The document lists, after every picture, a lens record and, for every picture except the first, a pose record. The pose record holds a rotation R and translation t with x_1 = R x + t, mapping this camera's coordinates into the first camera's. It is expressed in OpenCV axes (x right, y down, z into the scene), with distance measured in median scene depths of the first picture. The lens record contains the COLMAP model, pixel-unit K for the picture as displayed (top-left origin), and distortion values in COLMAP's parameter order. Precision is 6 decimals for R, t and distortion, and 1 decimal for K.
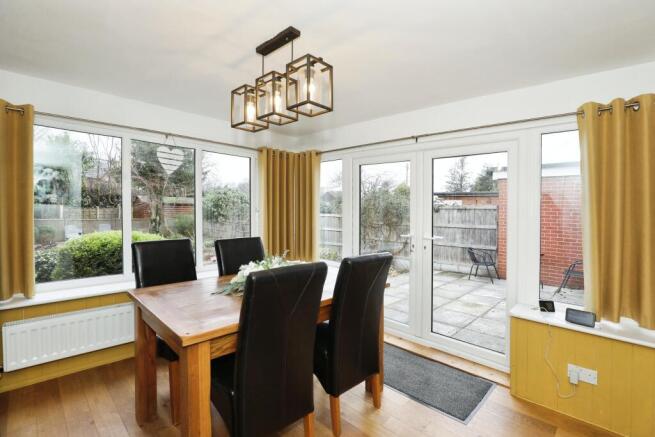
lens RADIAL K [[309.2, 0, 327.5], [0, 309.2, 214.1], [0, 0, 1]] dist [-0.001271, 0.001353]
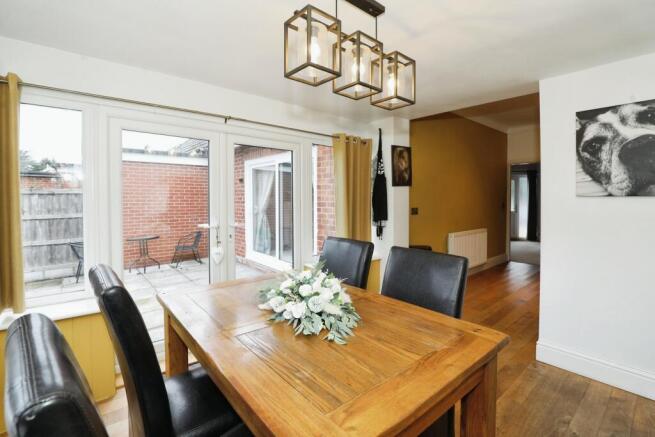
lens RADIAL K [[315.6, 0, 329.7], [0, 315.6, 205.0], [0, 0, 1]] dist [-0.001376, -0.000080]
pose [[0.102252, -0.042522, 0.993849, -0.263366], [0.017820, 0.999004, 0.040909, -0.008943], [-0.994599, 0.013528, 0.102908, 0.250227]]
